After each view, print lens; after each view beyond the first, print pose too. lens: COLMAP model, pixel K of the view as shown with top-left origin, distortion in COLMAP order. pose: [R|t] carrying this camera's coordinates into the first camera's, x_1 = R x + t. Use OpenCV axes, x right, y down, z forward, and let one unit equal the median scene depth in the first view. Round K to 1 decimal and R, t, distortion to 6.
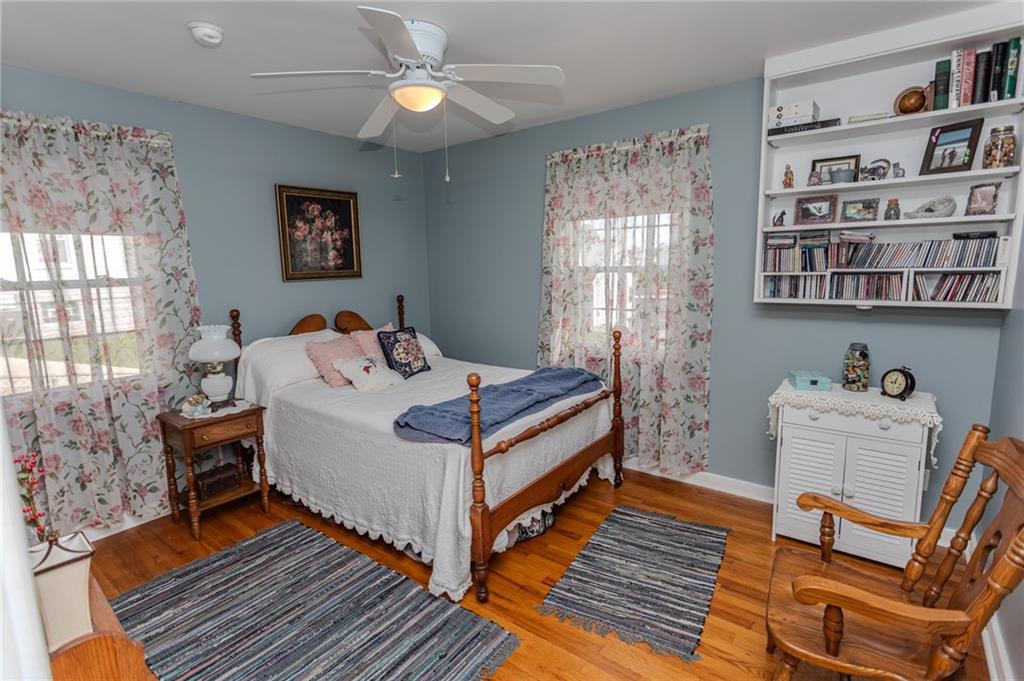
lens RADIAL K [[506.1, 0, 511.6], [0, 506.1, 336.3], [0, 0, 1]] dist [0.000000, -0.000051]
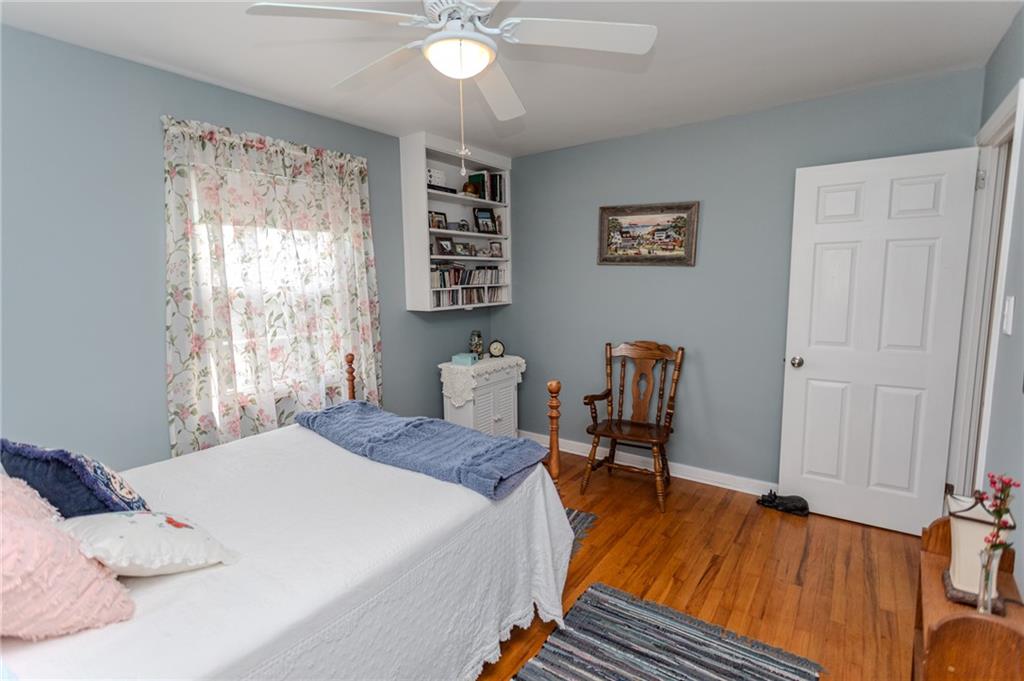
lens RADIAL K [[476.1, 0, 512.3], [0, 476.1, 335.2], [0, 0, 1]] dist [0.002293, -0.000008]
pose [[-0.011540, -0.097450, 0.995173, -0.838442], [0.157491, 0.982641, 0.098049, -0.102304], [-0.987453, 0.157862, 0.004008, 0.869036]]
